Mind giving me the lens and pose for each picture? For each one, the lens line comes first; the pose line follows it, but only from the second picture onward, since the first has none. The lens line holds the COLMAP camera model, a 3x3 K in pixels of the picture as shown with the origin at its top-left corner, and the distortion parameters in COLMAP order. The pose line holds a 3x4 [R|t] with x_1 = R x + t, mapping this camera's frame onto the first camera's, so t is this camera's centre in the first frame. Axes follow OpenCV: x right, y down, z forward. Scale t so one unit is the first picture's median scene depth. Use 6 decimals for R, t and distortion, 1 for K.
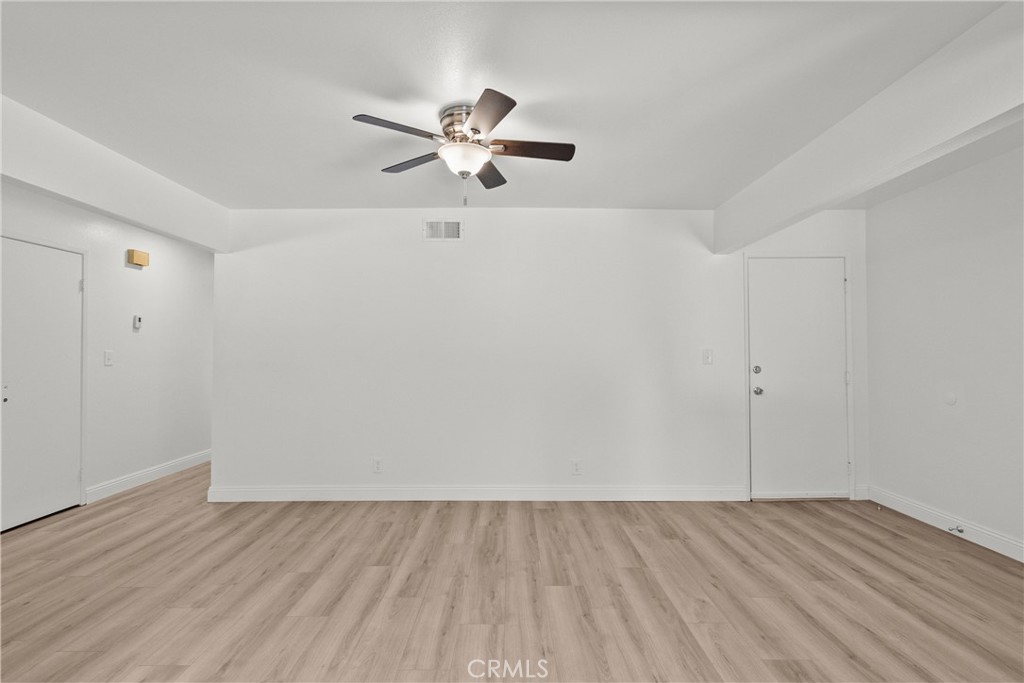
lens RADIAL K [[466.5, 0, 508.0], [0, 466.5, 350.7], [0, 0, 1]] dist [-0.007583, 0.003943]
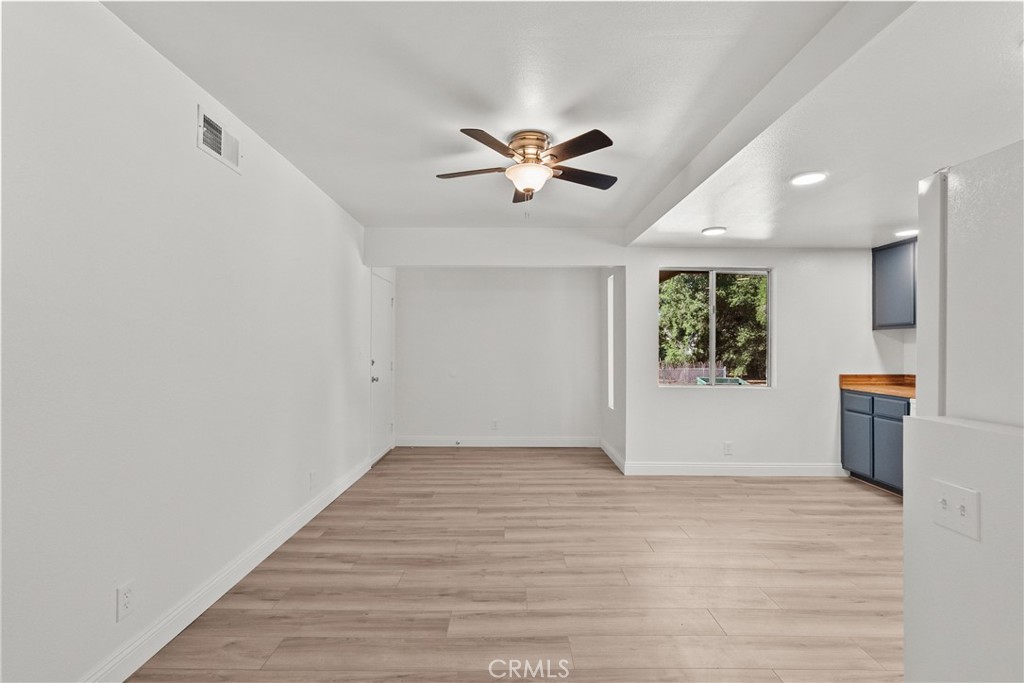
lens RADIAL K [[466.5, 0, 514.6], [0, 466.5, 346.5], [0, 0, 1]] dist [-0.007583, 0.003943]
pose [[-0.020920, 0.006729, 0.999759, -0.968547], [-0.010907, 0.999916, -0.006959, 0.001392], [-0.999722, -0.011050, -0.020845, 0.835340]]
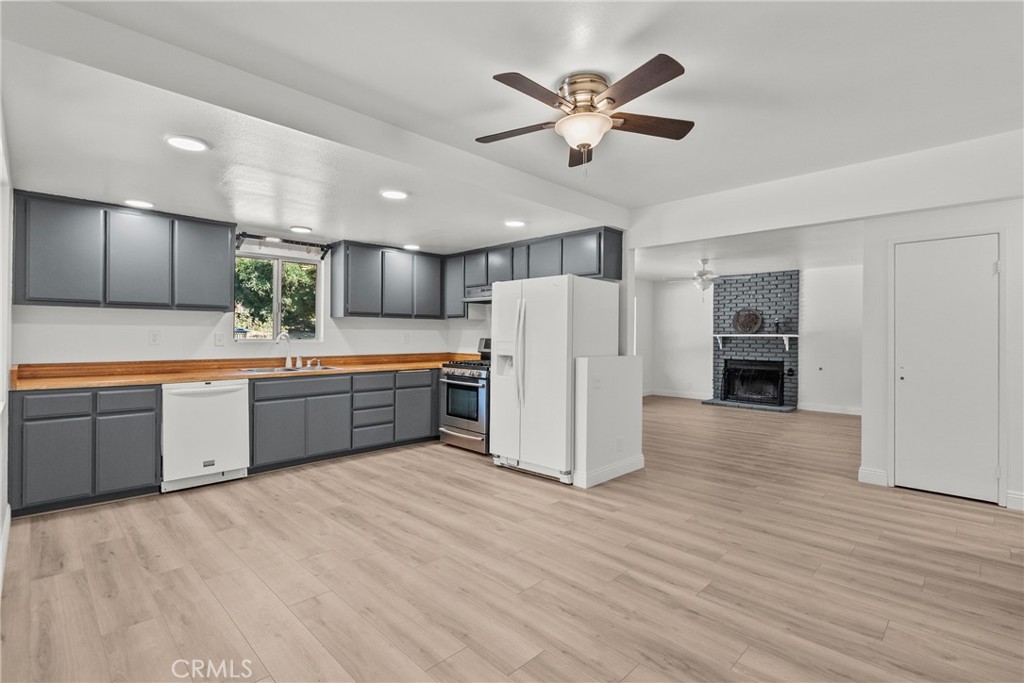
lens RADIAL K [[466.5, 0, 515.9], [0, 466.5, 337.4], [0, 0, 1]] dist [-0.007583, 0.003943]
pose [[-0.700261, -0.002963, -0.713881, 0.536940], [-0.000559, 0.999993, -0.003602, 0.003700], [0.713887, -0.002123, -0.700258, 1.240309]]
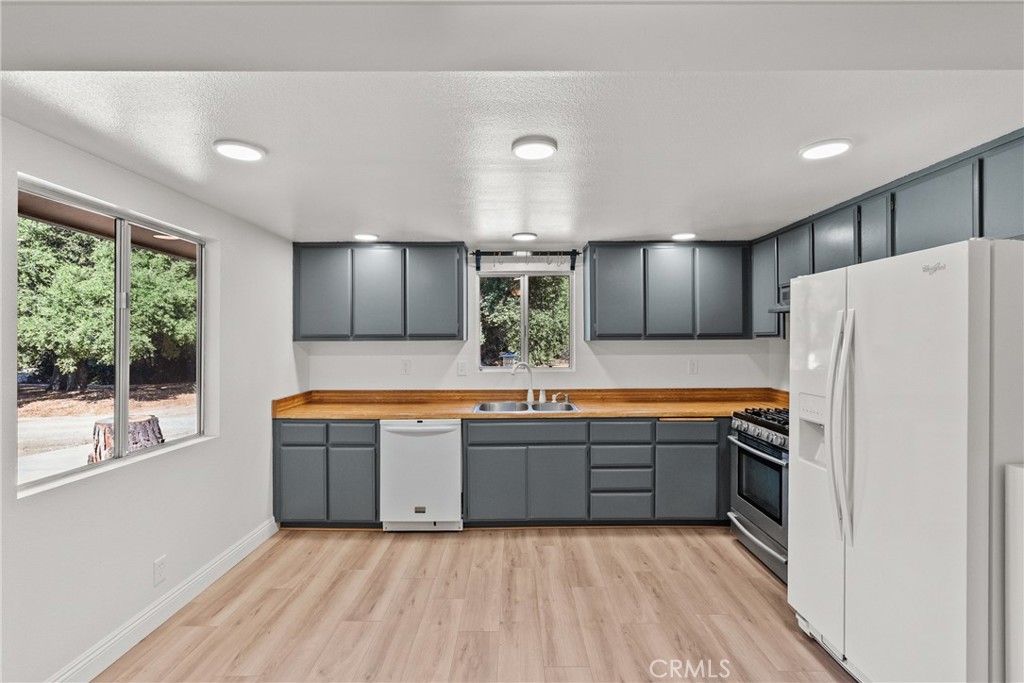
lens RADIAL K [[466.5, 0, 515.3], [0, 466.5, 341.0], [0, 0, 1]] dist [-0.007583, 0.003943]
pose [[-0.999972, 0.000994, -0.007356, -0.029693], [0.001044, 0.999976, -0.006881, -0.069737], [0.007349, -0.006889, -0.999949, 0.903224]]
